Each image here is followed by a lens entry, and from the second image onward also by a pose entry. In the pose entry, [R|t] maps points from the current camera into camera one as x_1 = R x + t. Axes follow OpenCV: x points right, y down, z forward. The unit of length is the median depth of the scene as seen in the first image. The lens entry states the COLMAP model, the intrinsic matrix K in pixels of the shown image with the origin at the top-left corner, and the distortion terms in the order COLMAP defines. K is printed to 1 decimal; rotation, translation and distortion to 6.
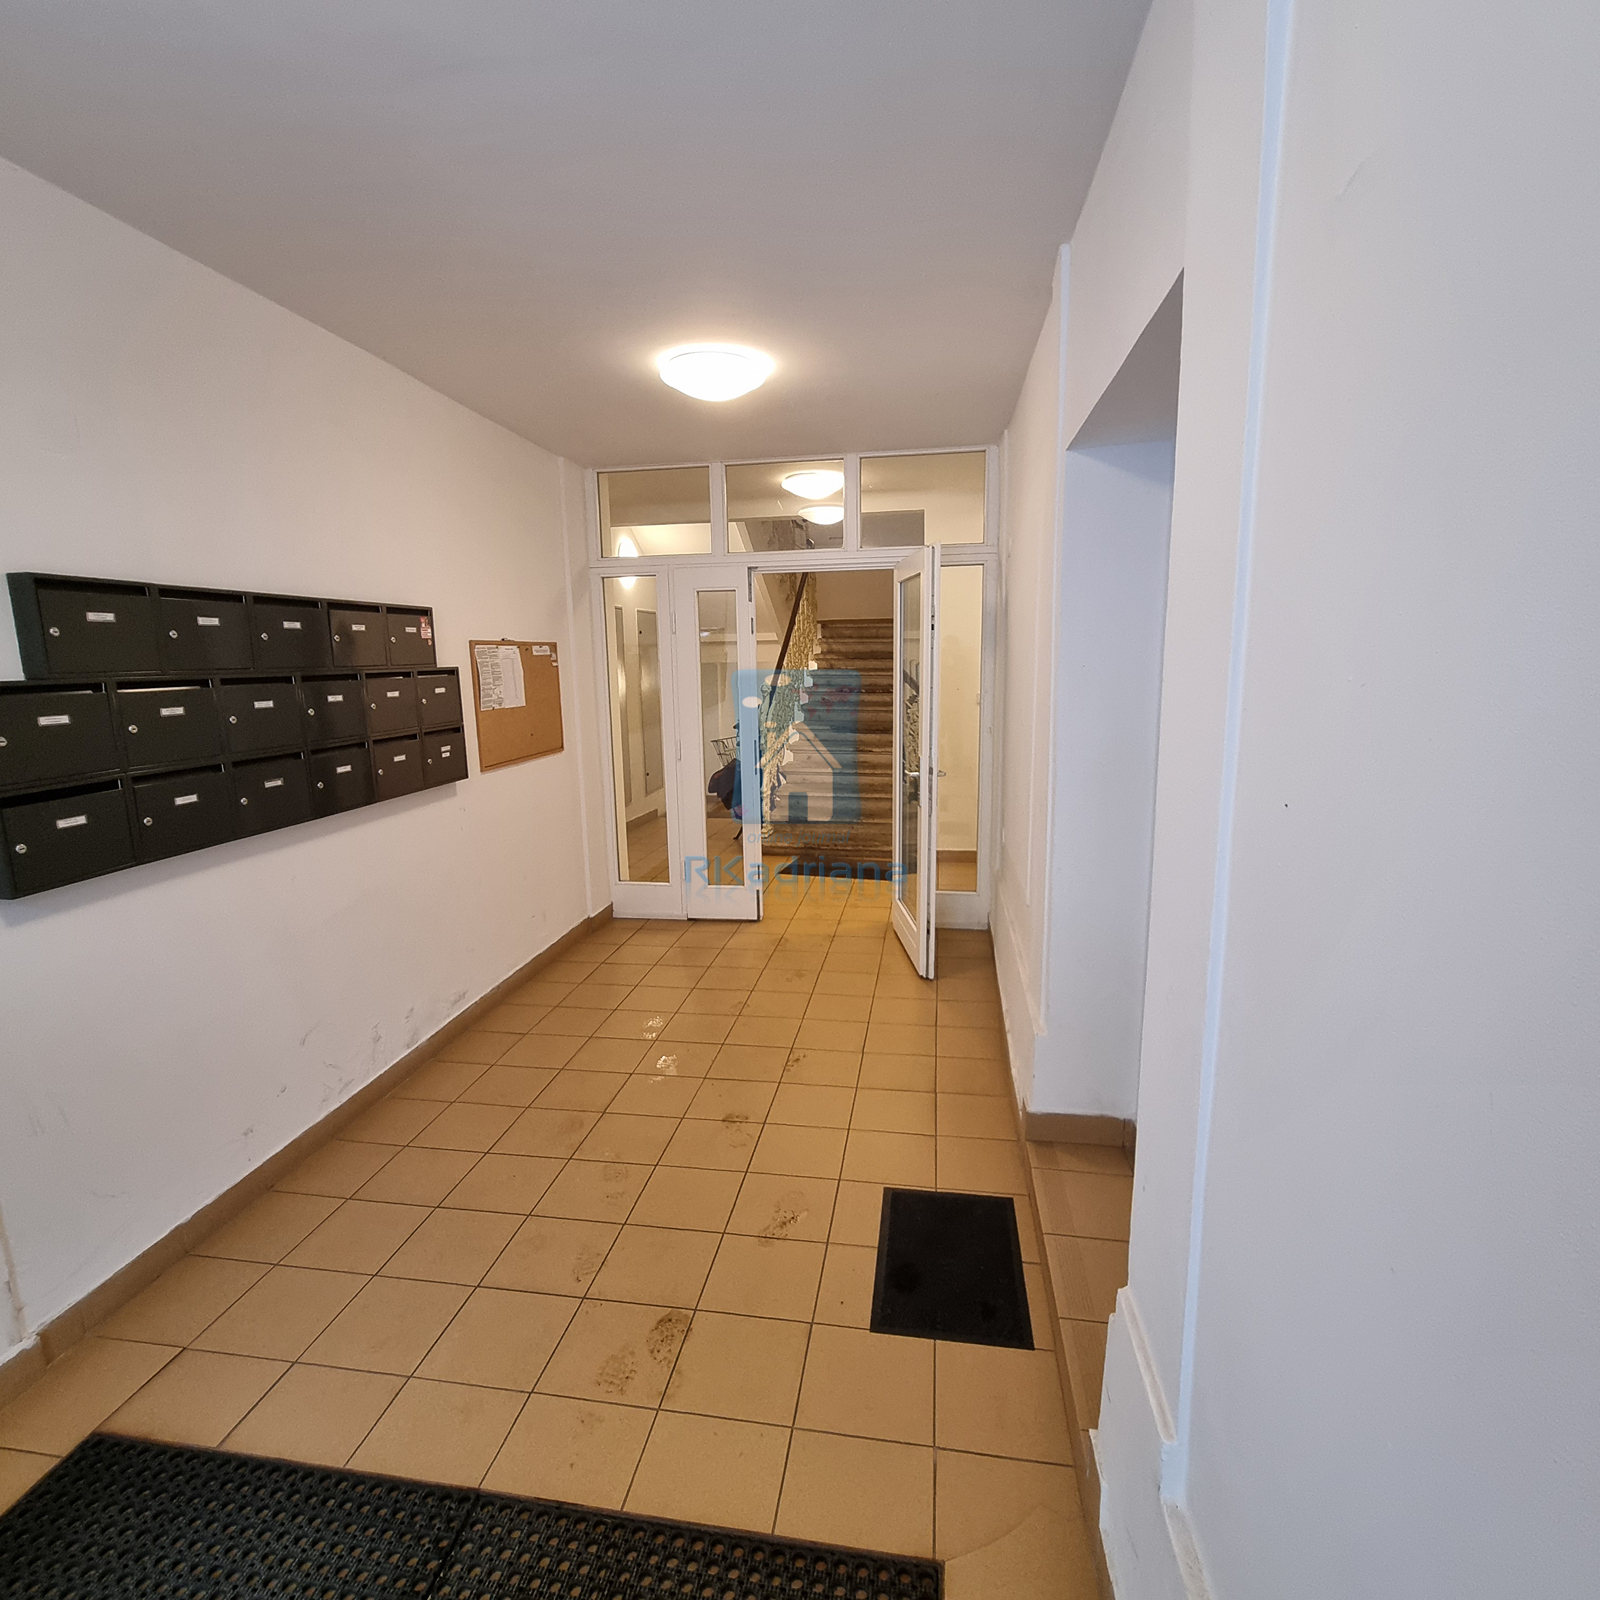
lens RADIAL K [[875.9, 0, 792.1], [0, 875.9, 804.8], [0, 0, 1]] dist [0.002184, 0.001509]
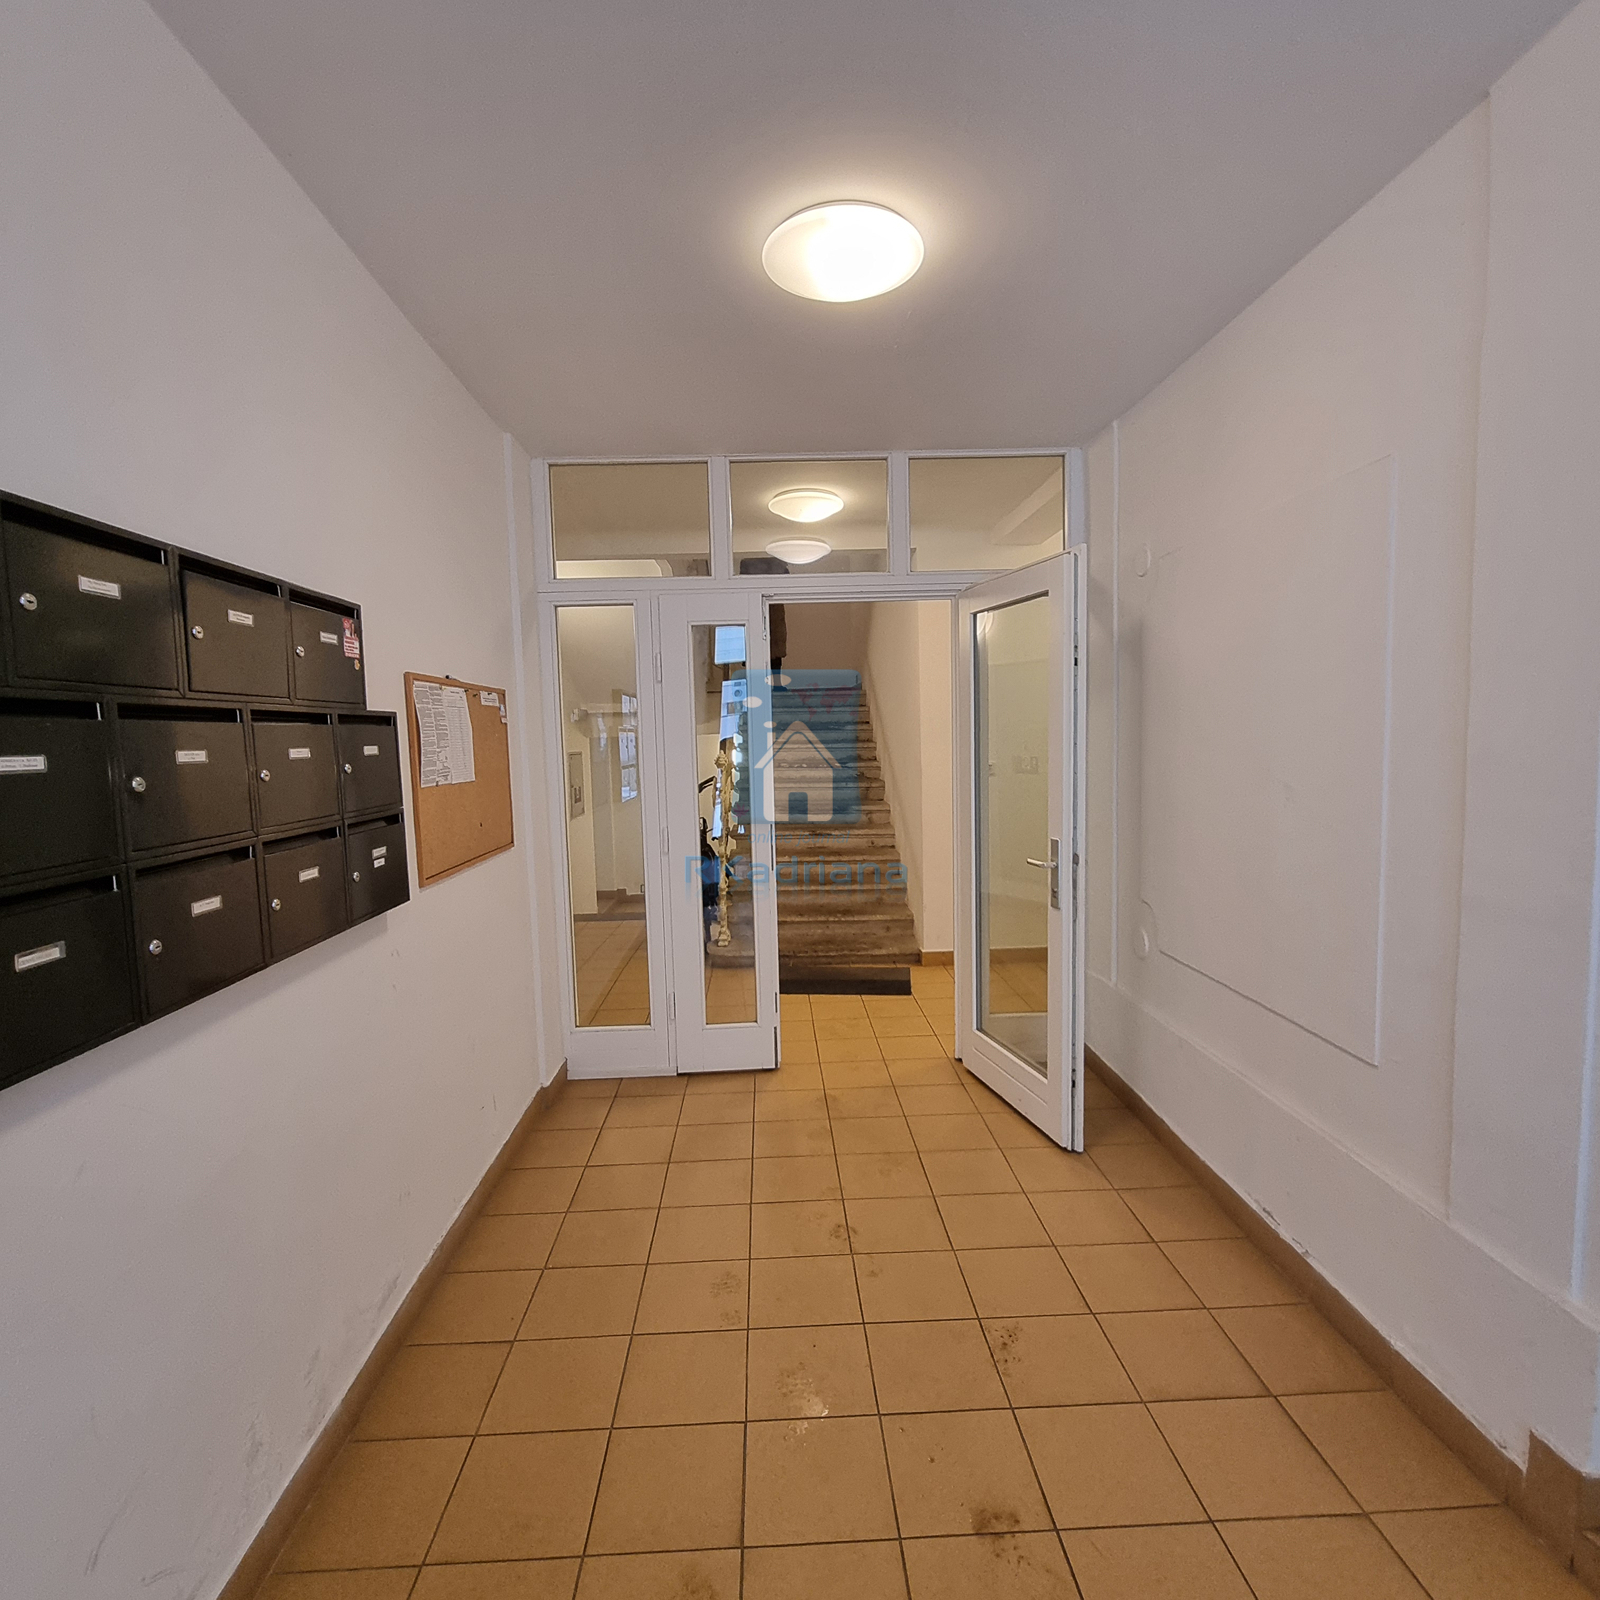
lens RADIAL K [[870.0, 0, 792.5], [0, 870.0, 808.7], [0, 0, 1]] dist [0.013377, -0.002778]
pose [[0.980431, -0.023795, 0.195419, -0.199276], [0.041306, 0.995437, -0.086023, -0.026511], [-0.192481, 0.092412, 0.976940, 0.322677]]
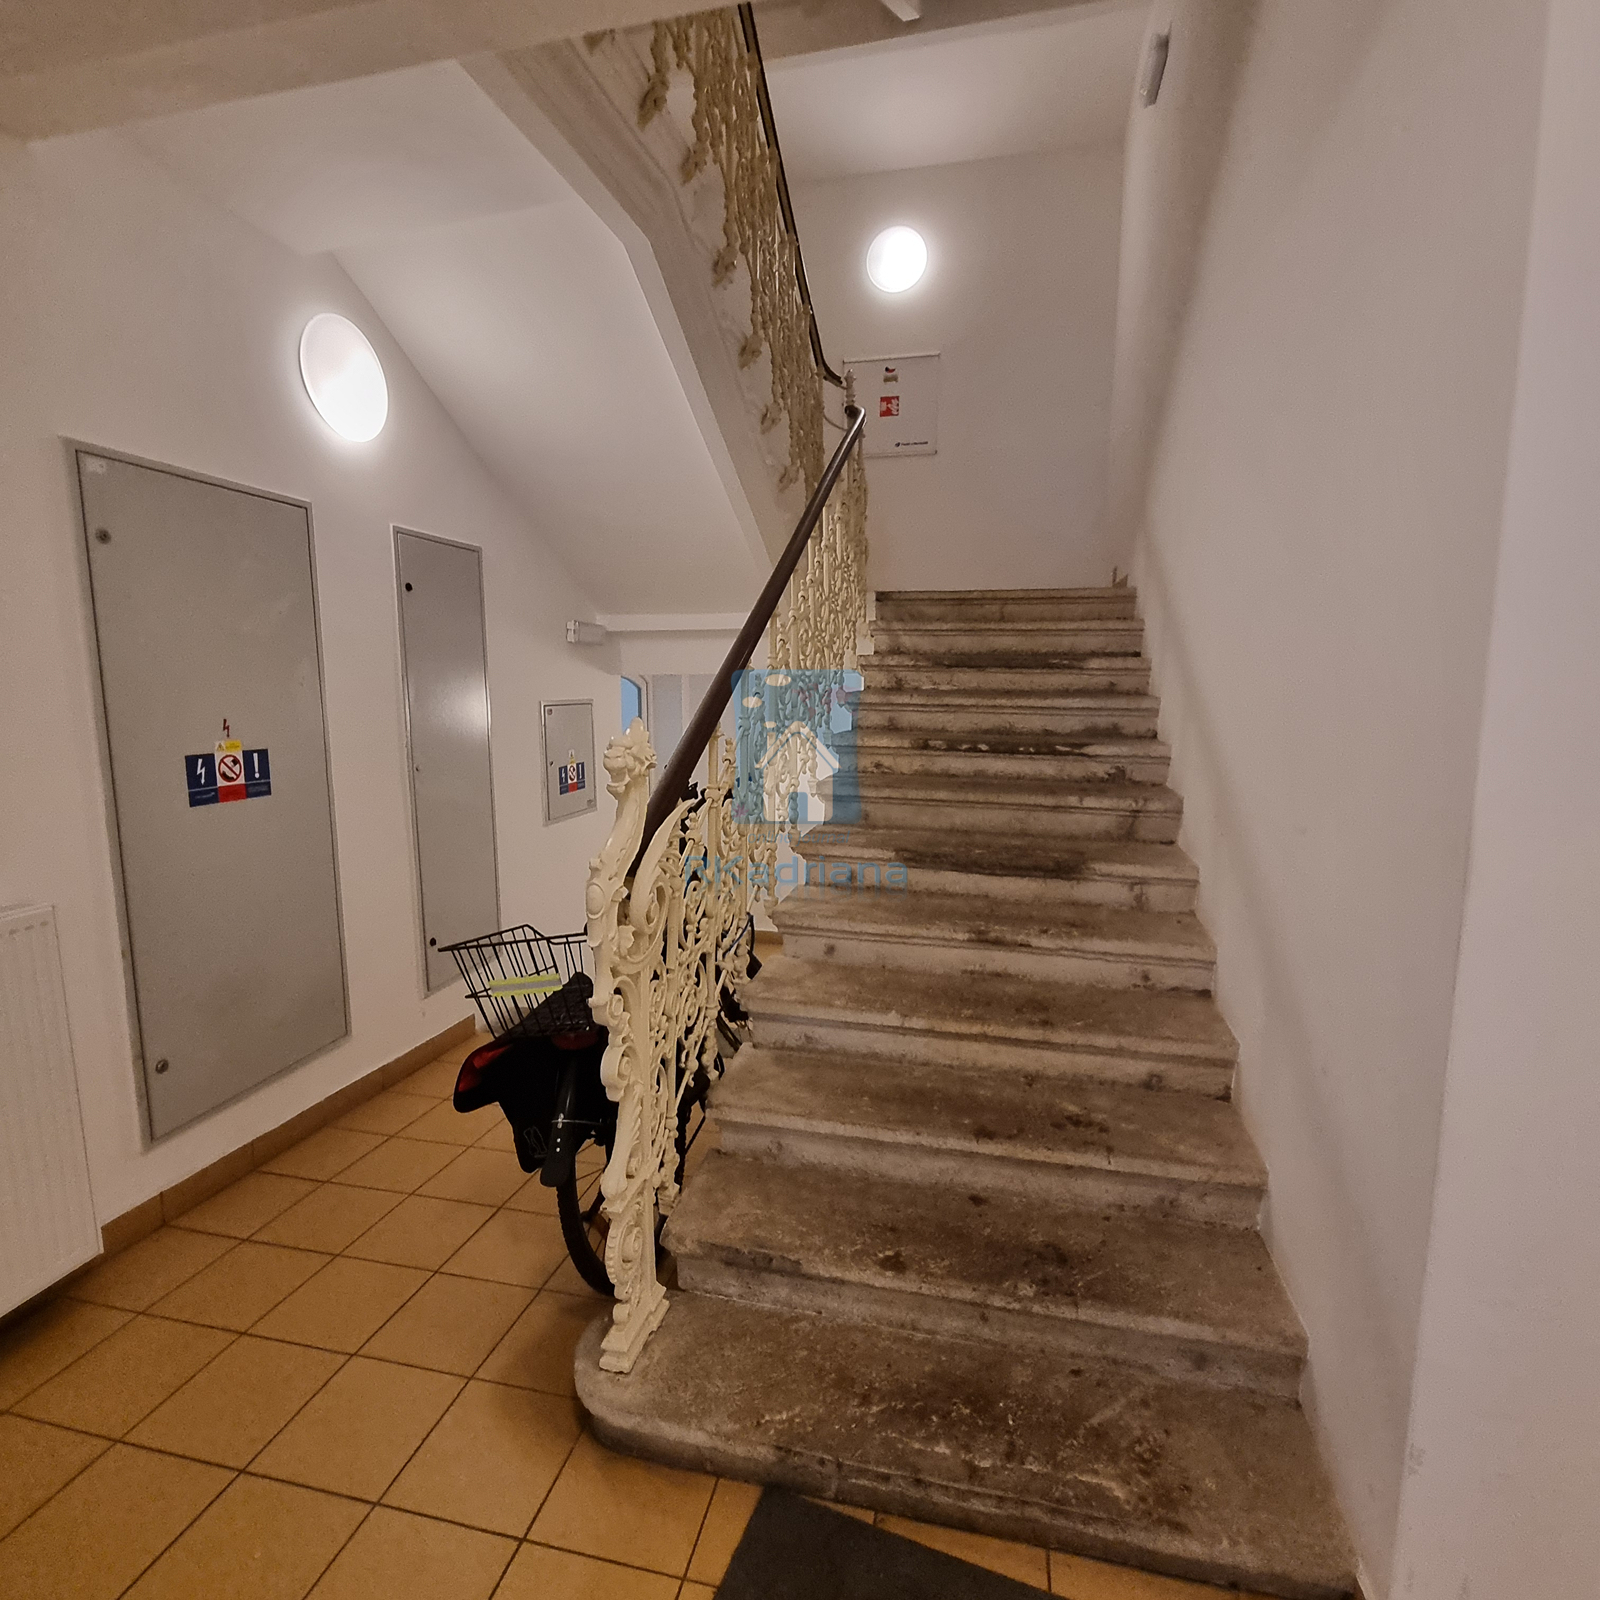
lens RADIAL K [[875.9, 0, 792.1], [0, 875.9, 804.8], [0, 0, 1]] dist [0.002184, 0.001509]
pose [[0.997902, 0.025300, -0.059588, 0.042916], [-0.027414, 0.999014, -0.034926, -0.177012], [0.058646, 0.036486, 0.997612, 1.224371]]
